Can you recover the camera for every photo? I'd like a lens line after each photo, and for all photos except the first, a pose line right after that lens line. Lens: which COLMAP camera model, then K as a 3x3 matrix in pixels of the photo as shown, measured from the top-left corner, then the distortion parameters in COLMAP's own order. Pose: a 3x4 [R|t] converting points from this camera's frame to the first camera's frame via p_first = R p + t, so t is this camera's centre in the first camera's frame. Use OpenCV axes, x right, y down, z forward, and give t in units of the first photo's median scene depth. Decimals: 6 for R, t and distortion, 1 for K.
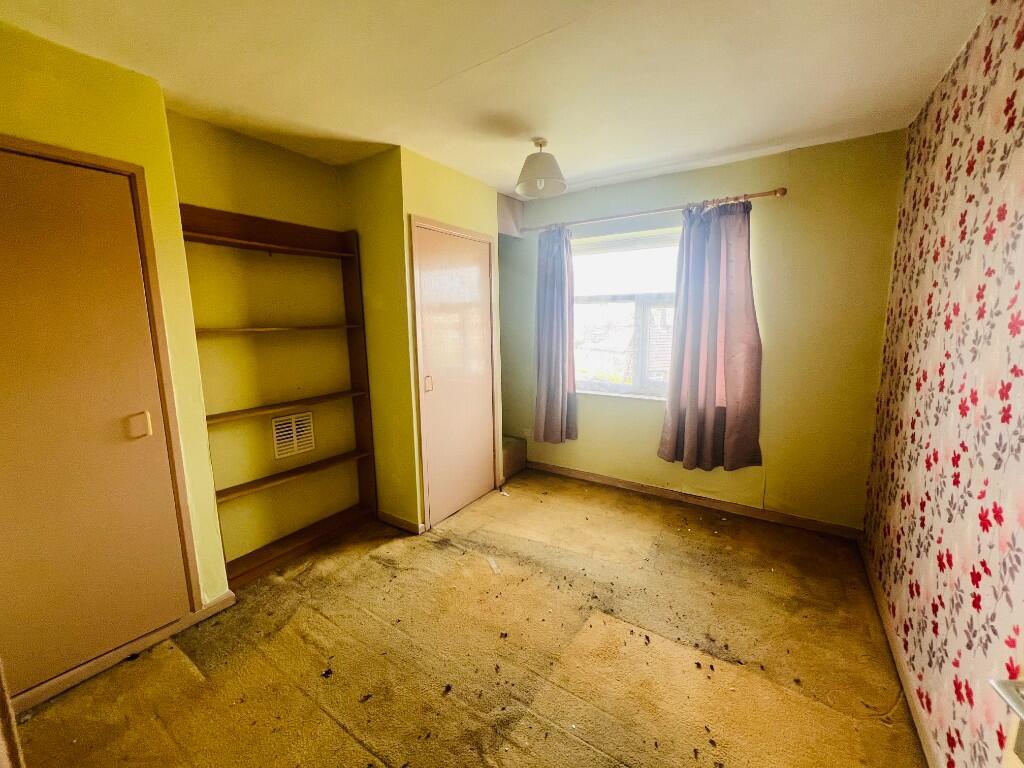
lens RADIAL K [[409.9, 0, 512.9], [0, 409.9, 382.4], [0, 0, 1]] dist [0.001077, 0.000026]
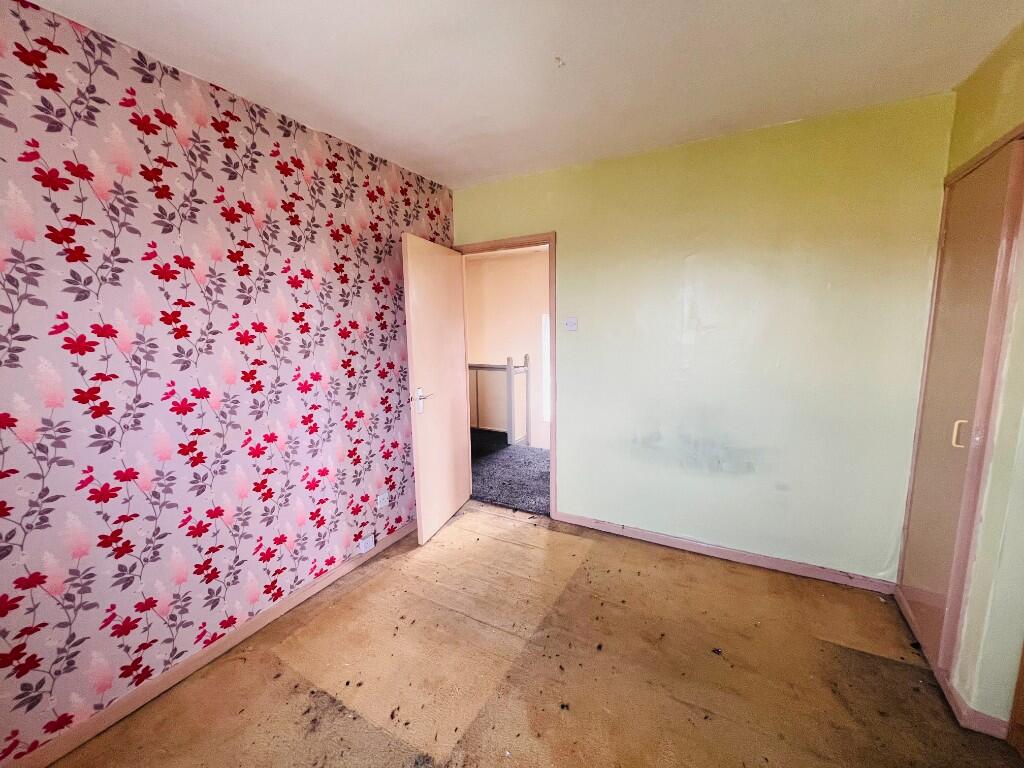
lens RADIAL K [[411.0, 0, 513.1], [0, 411.0, 383.2], [0, 0, 1]] dist [0.000586, 0.000012]
pose [[-0.996790, 0.037074, -0.070953, 0.163933], [0.014290, 0.954470, 0.297964, 0.025311], [0.078769, 0.295994, -0.951937, 2.382480]]
